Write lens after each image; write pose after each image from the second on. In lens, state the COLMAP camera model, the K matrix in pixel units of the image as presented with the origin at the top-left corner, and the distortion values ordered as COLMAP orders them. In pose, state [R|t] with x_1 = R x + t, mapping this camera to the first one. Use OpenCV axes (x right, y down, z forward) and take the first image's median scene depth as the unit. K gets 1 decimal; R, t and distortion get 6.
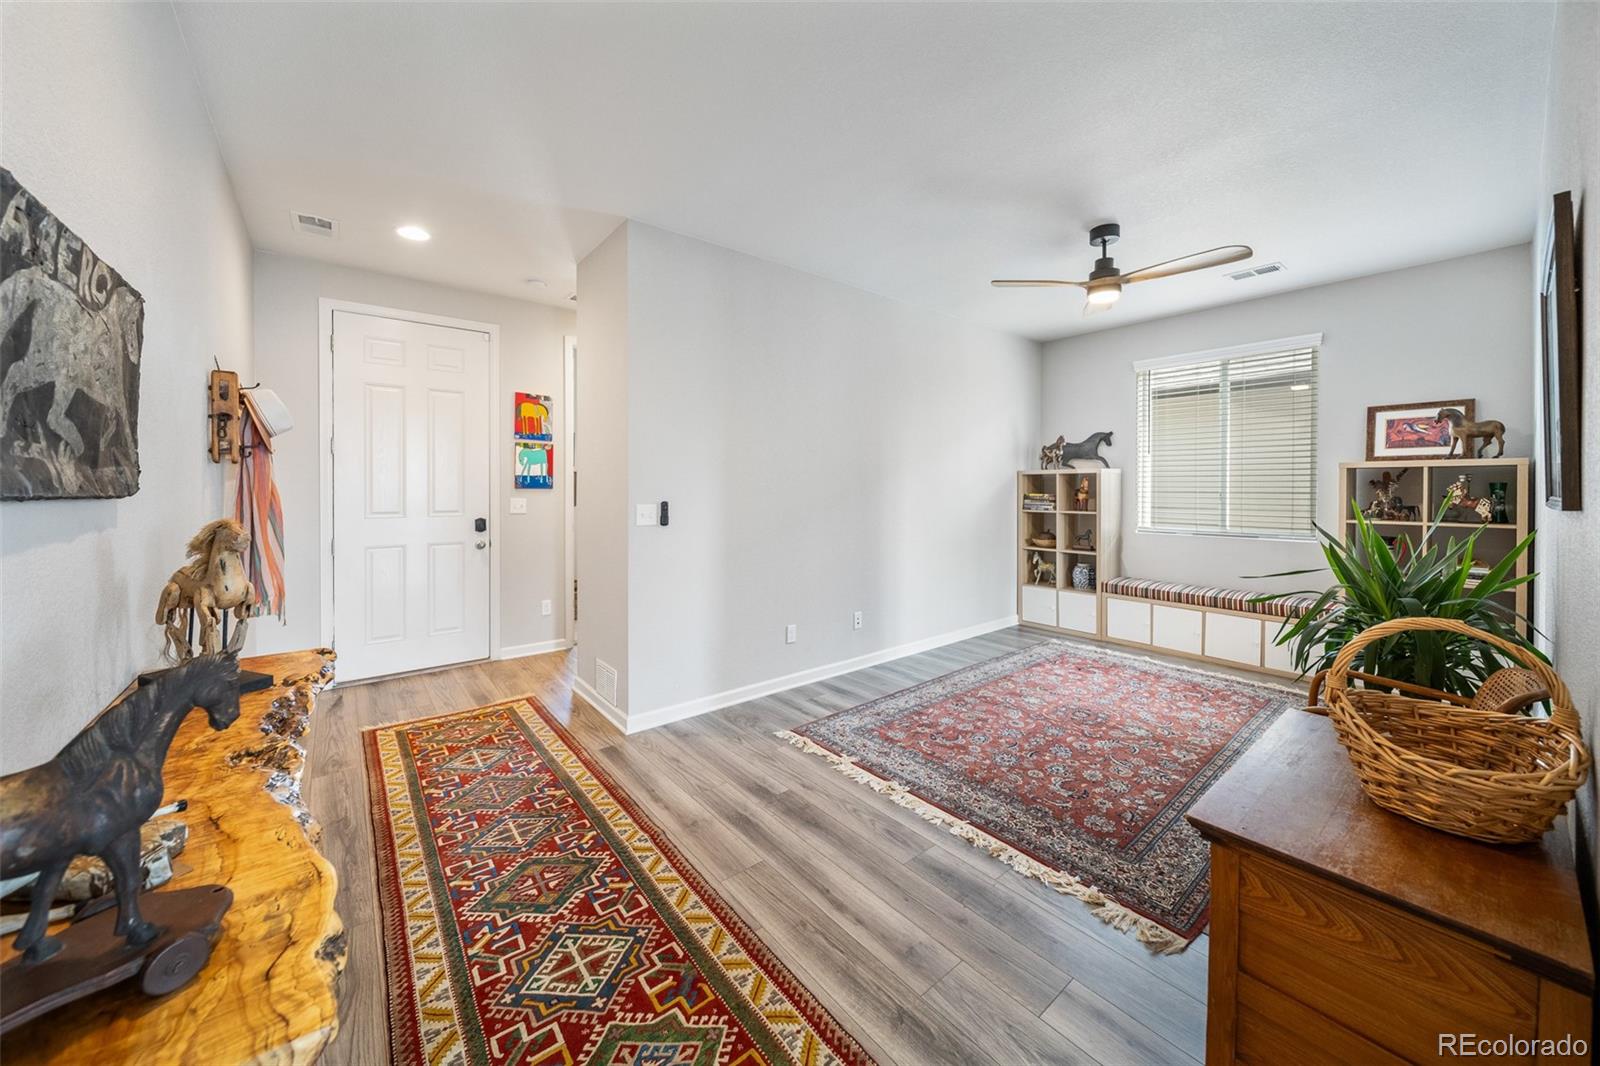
lens RADIAL K [[562.3, 0, 782.7], [0, 562.3, 471.0], [0, 0, 1]] dist [0.001870, -0.000344]
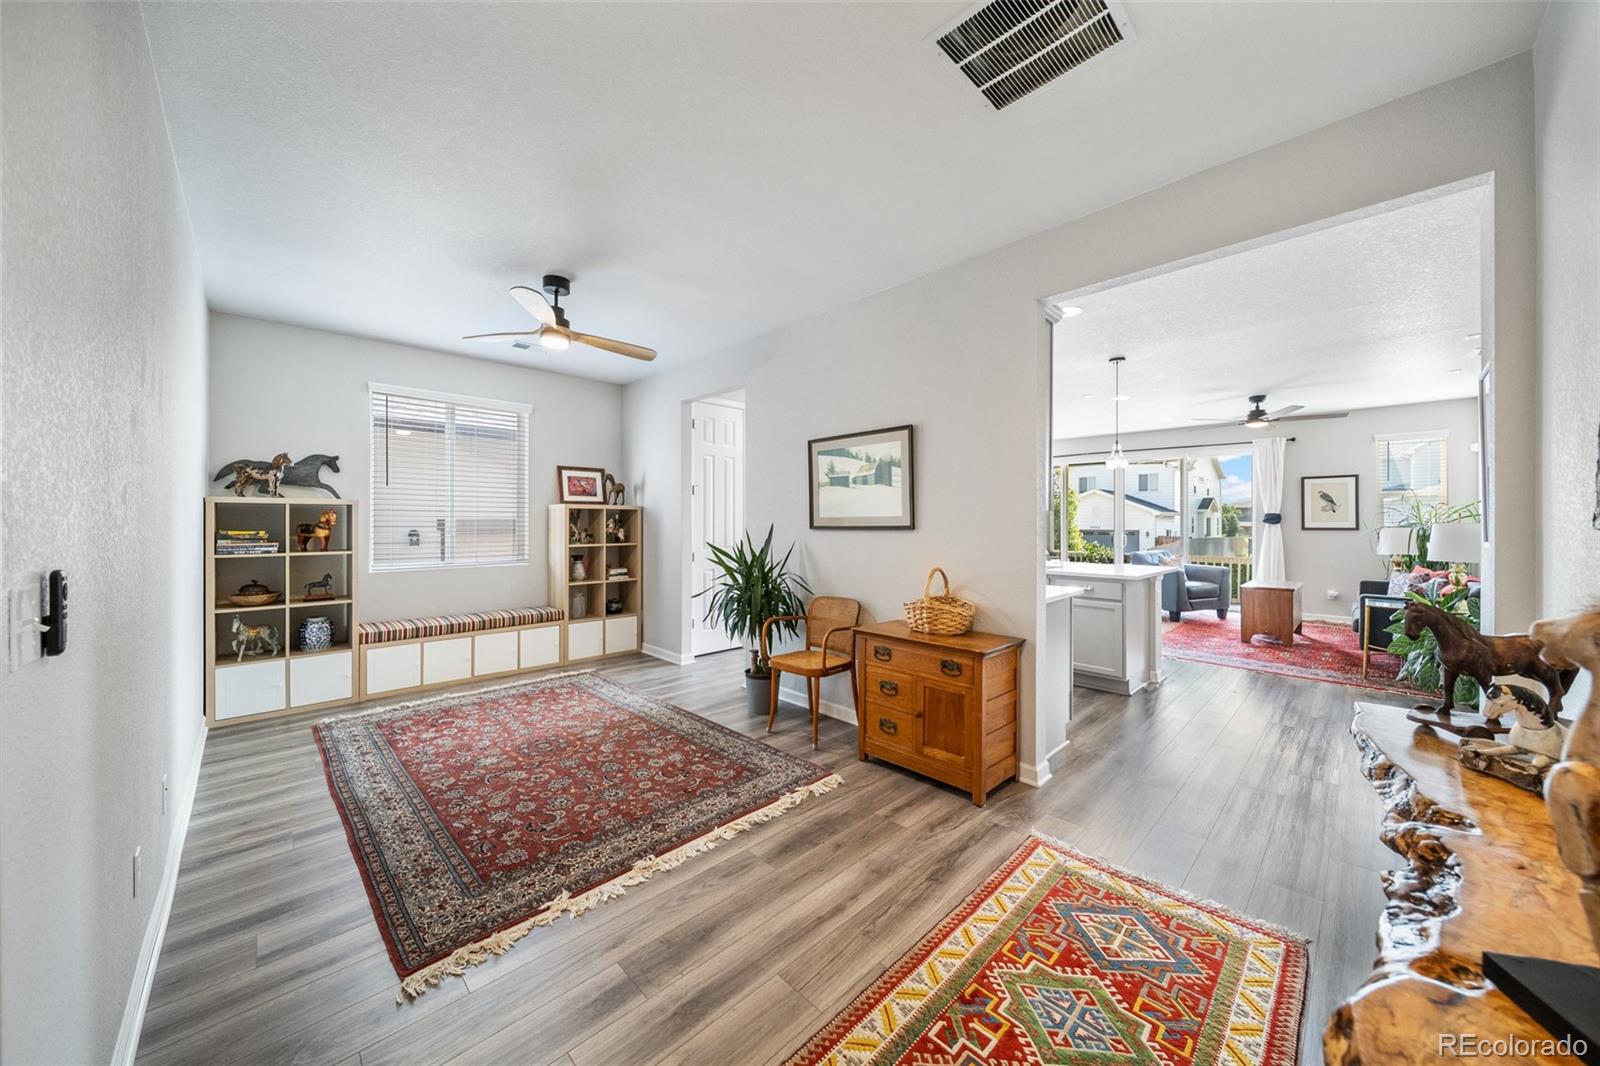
lens RADIAL K [[562.3, 0, 794.8], [0, 562.3, 524.8], [0, 0, 1]] dist [0.001870, -0.000344]
pose [[-0.100529, -0.005654, 0.994918, -0.687013], [-0.030595, 0.999529, 0.002589, 0.022037], [-0.994464, -0.030179, -0.100654, 0.863580]]
